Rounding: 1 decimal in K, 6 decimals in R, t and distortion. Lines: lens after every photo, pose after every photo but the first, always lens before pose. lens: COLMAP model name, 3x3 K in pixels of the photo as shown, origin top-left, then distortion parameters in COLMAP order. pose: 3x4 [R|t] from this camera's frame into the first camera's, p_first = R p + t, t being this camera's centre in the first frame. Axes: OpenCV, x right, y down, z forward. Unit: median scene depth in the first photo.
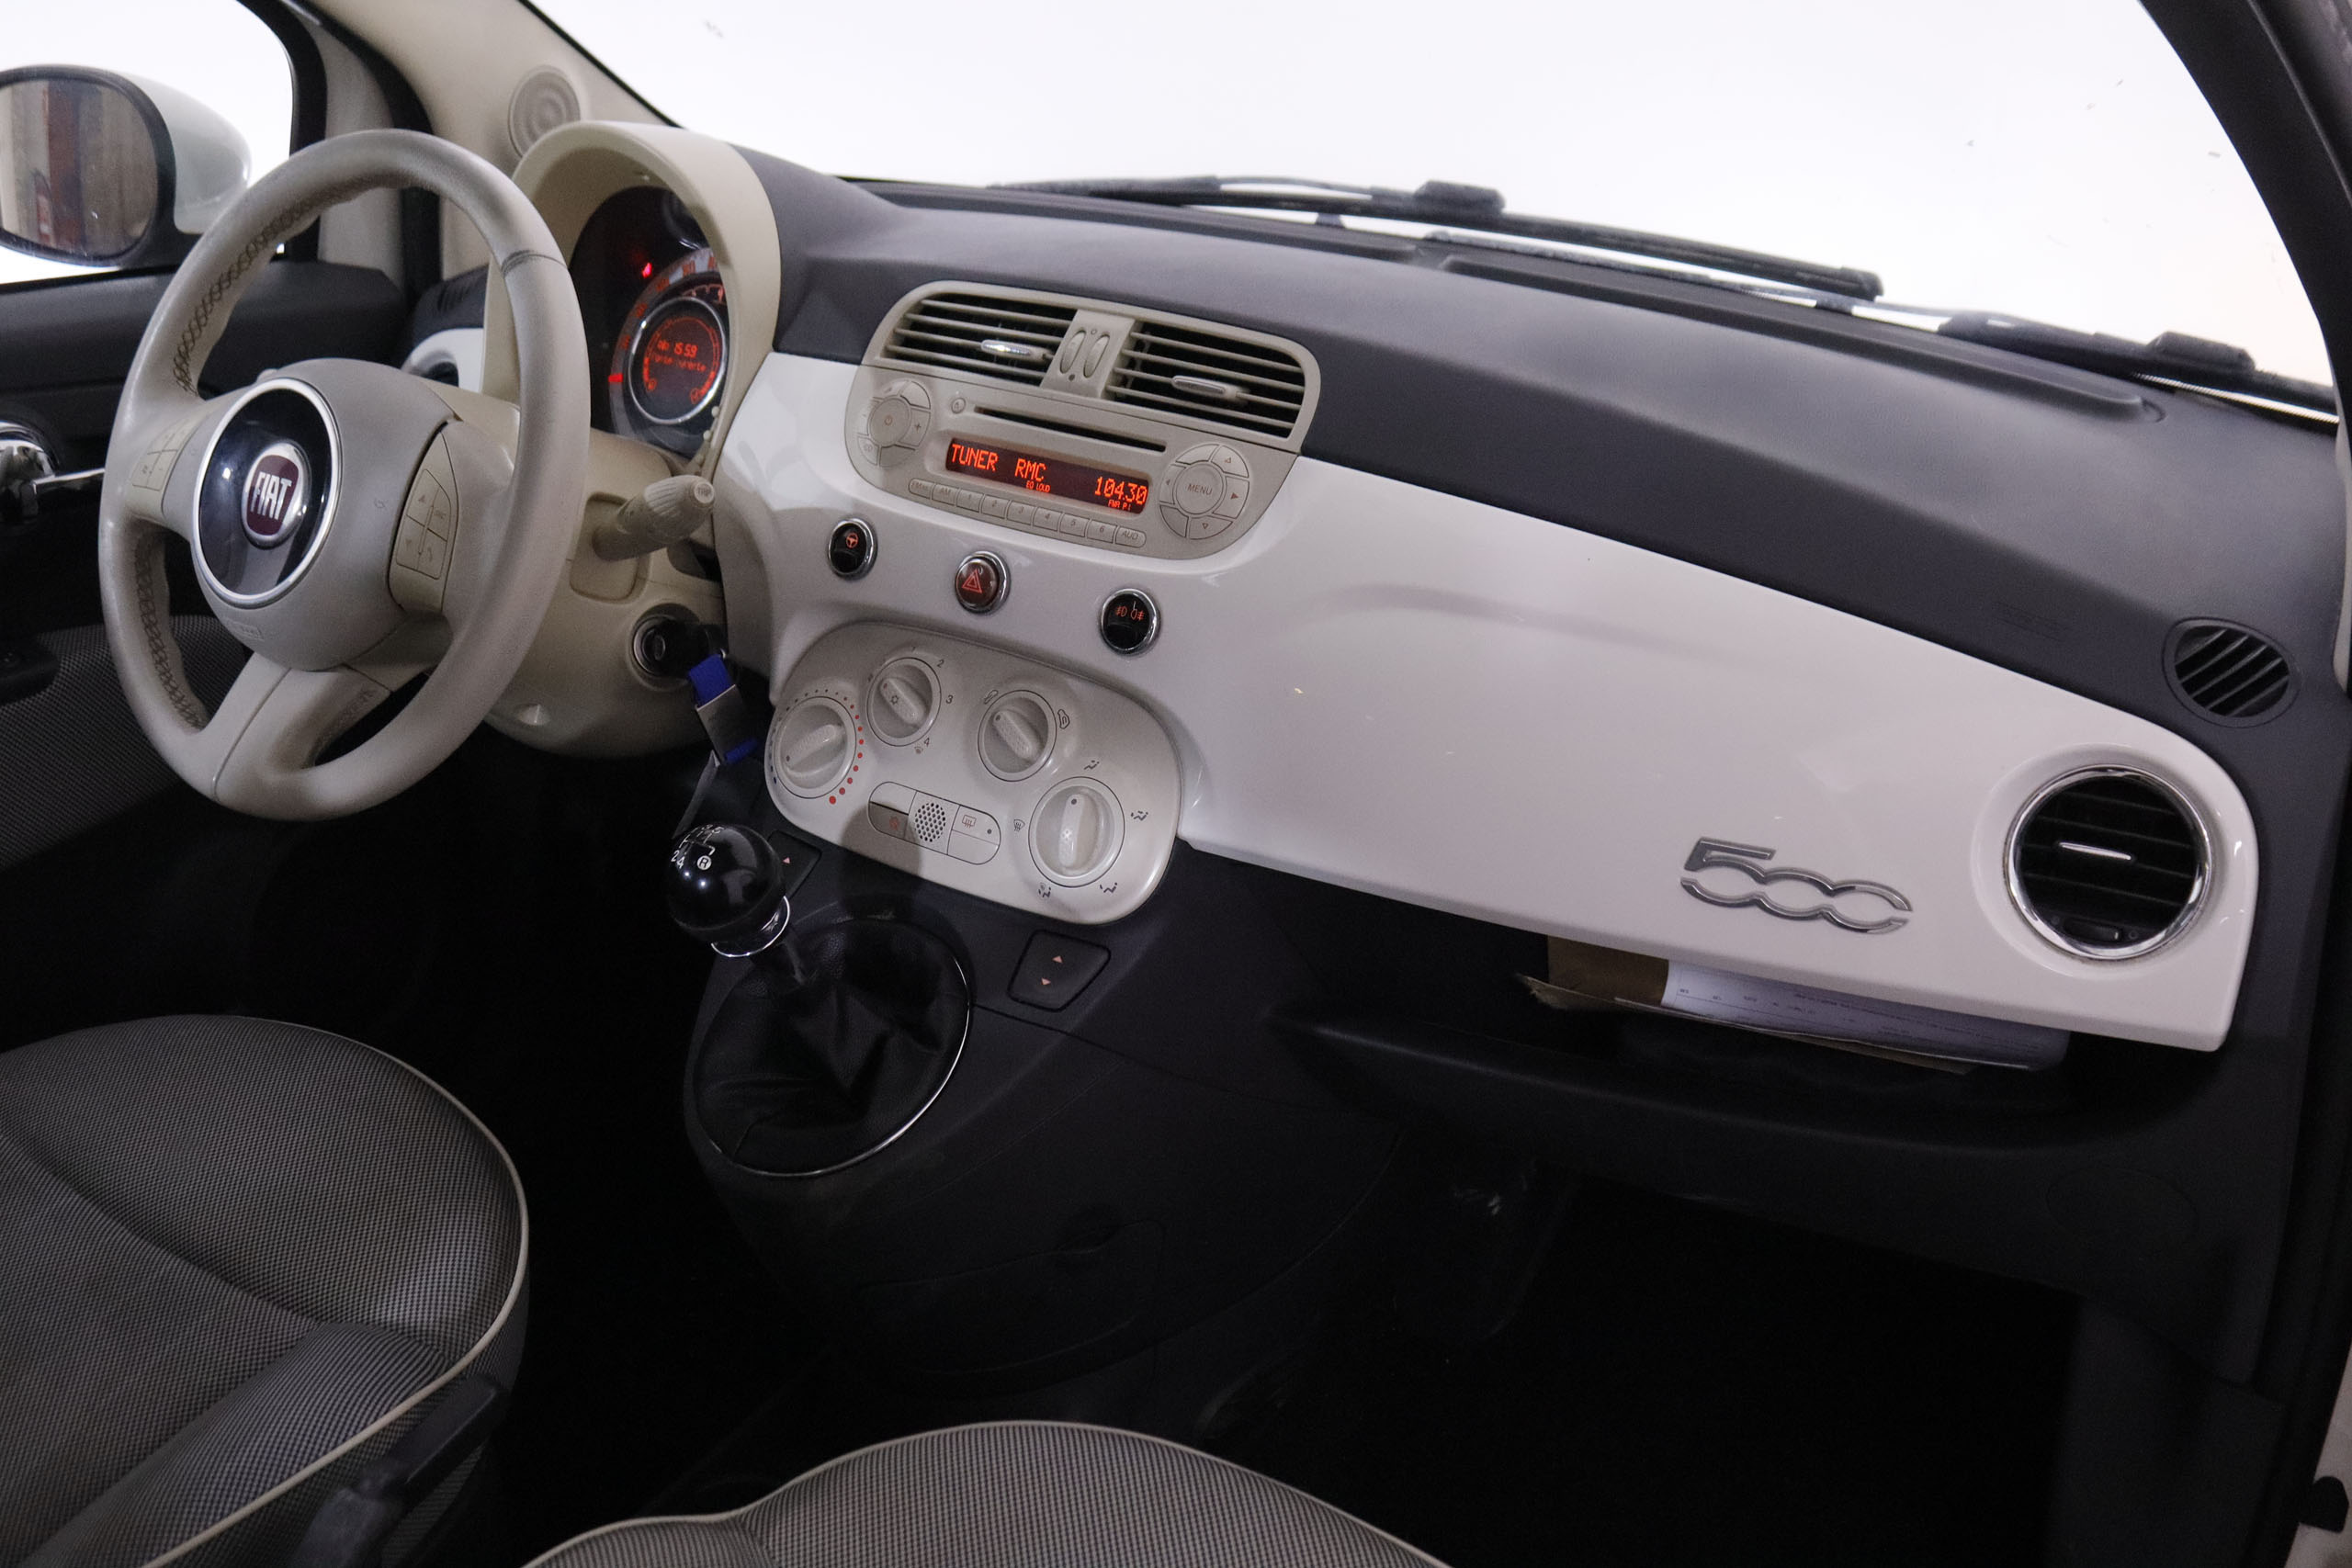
lens RADIAL K [[2446.0, 0, 1176.0], [0, 2446.0, 784.0], [0, 0, 1]] dist [-0.132817, -0.001974]
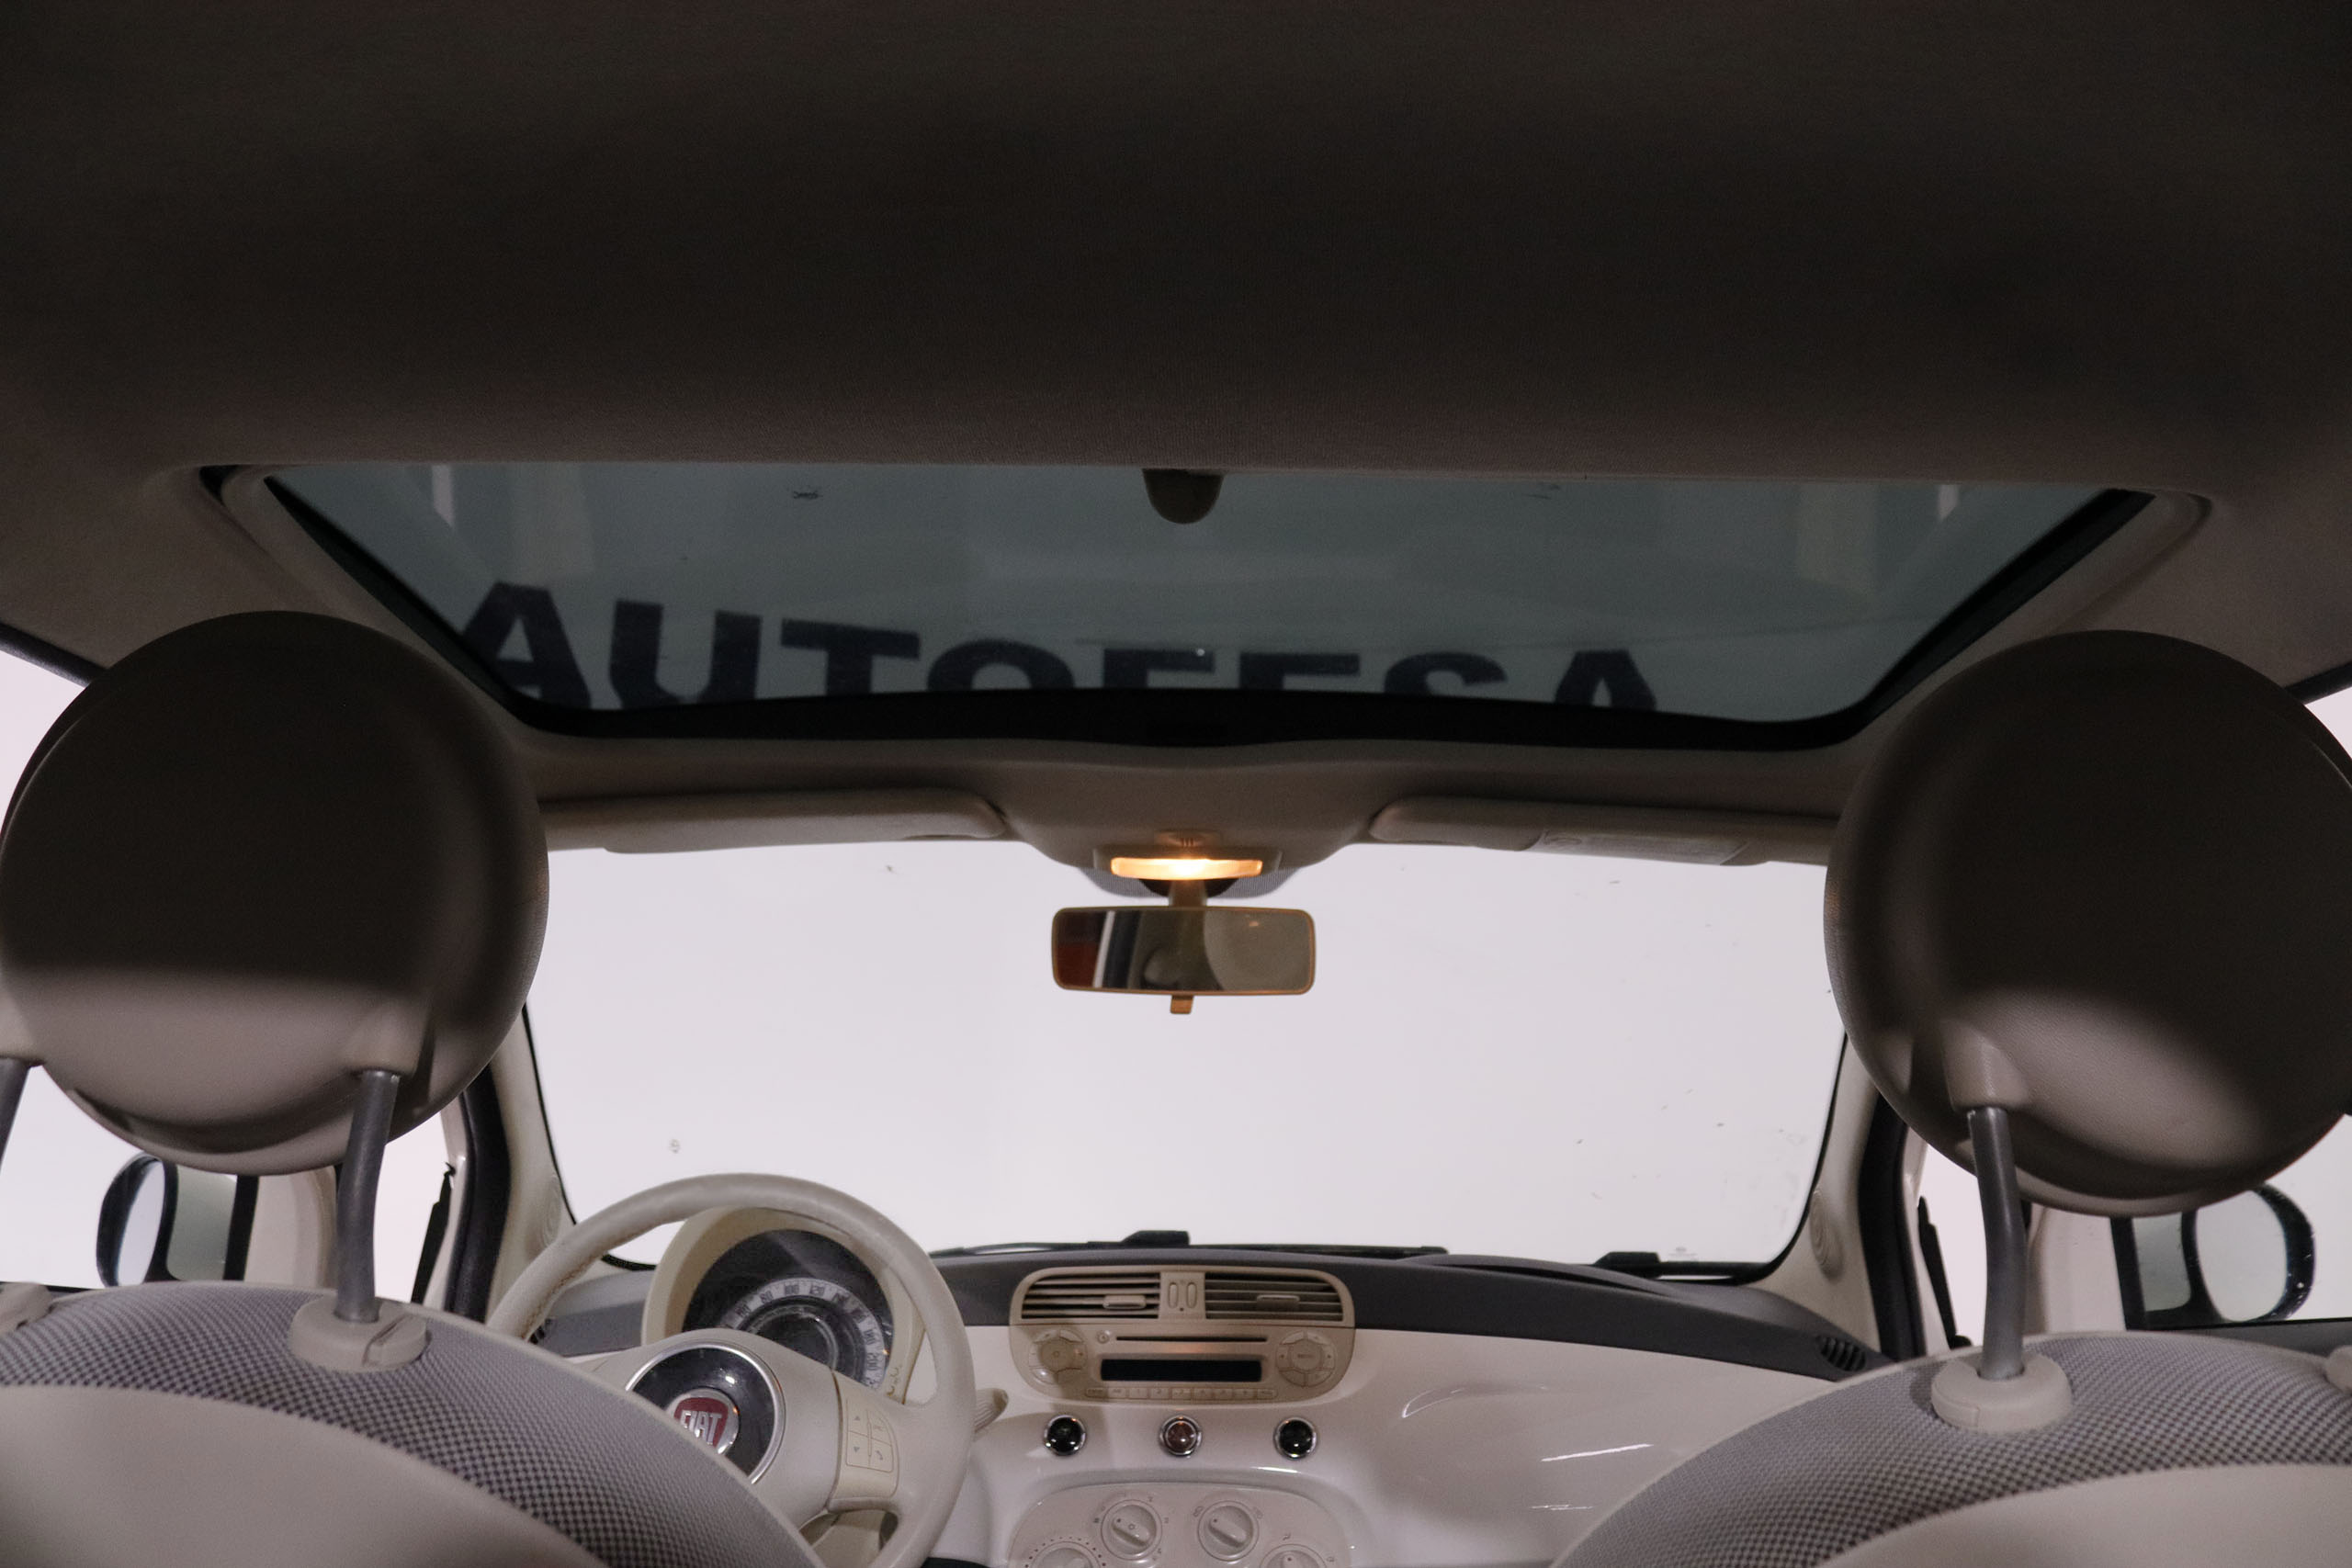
lens RADIAL K [[1953.5, 0, 1178.0], [0, 1953.5, 742.2], [0, 0, 1]] dist [-0.181723, 0.185504]
pose [[0.820998, 0.095786, 0.562838, -0.789723], [0.235219, 0.841524, -0.486322, 0.133528], [-0.520224, 0.531660, 0.668359, -0.041277]]
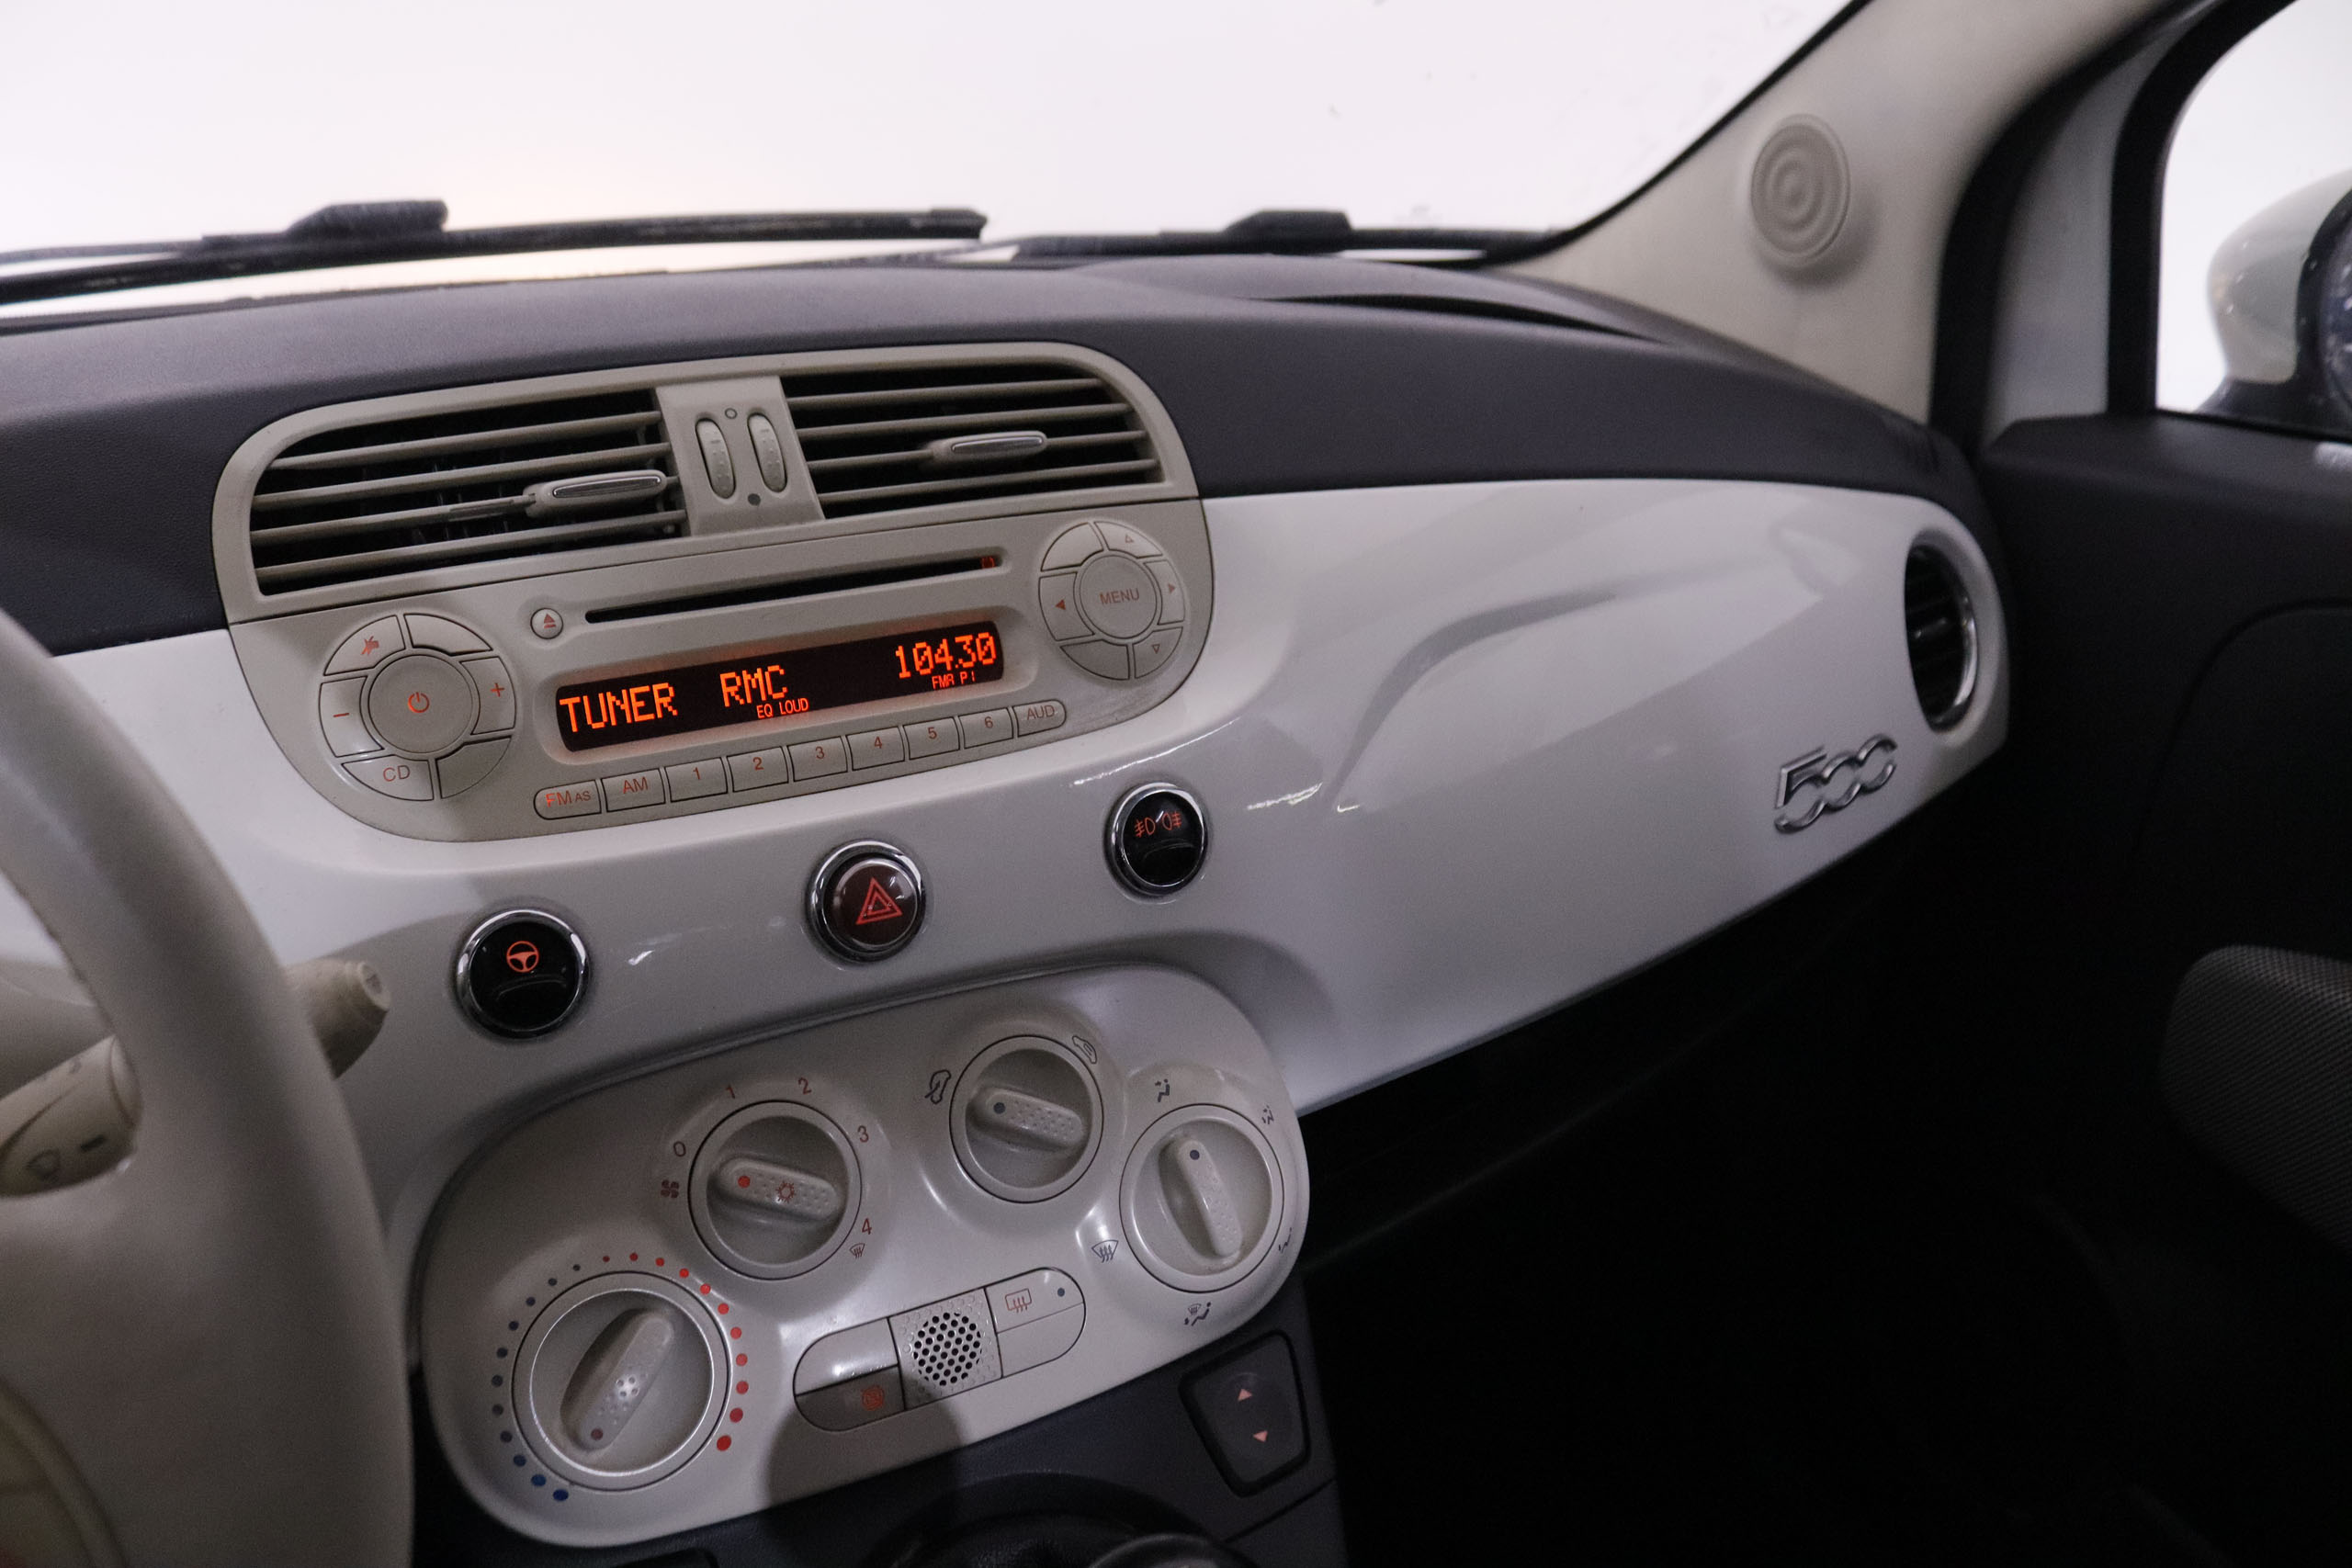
lens RADIAL K [[1953.5, 0, 1178.0], [0, 1953.5, 742.2], [0, 0, 1]] dist [-0.181723, 0.185504]
pose [[0.412101, -0.345860, 0.842944, -0.383768], [0.346215, 0.915203, 0.206249, -0.173141], [-0.842798, 0.206845, 0.496898, 0.716608]]
